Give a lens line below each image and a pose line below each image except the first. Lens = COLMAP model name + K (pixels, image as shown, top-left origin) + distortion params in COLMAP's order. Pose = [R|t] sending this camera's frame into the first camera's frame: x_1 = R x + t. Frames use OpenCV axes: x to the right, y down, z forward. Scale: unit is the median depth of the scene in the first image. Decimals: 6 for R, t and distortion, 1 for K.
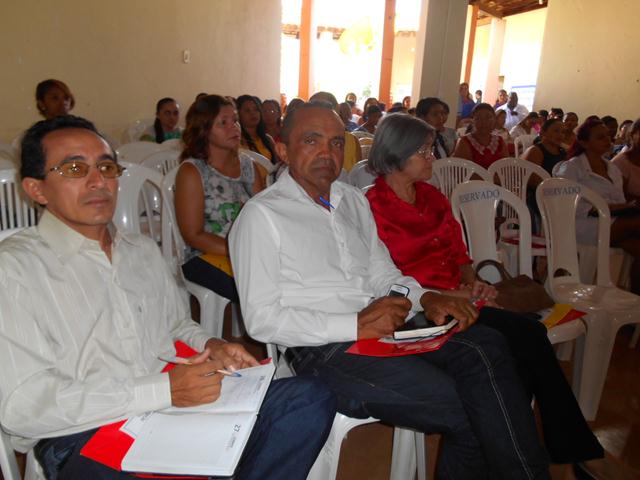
lens RADIAL K [[490.2, 0, 313.5], [0, 490.2, 237.3], [0, 0, 1]] dist [-0.037099, 0.012571]
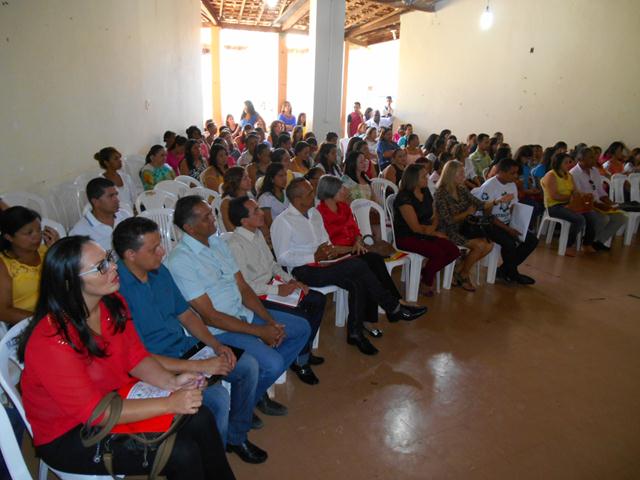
lens RADIAL K [[490.2, 0, 313.5], [0, 490.2, 237.3], [0, 0, 1]] dist [-0.037099, 0.012571]
pose [[0.967065, -0.053756, 0.248787, -0.478605], [0.036961, 0.996741, 0.071696, -0.118710], [-0.251831, -0.060140, 0.965901, -1.202644]]
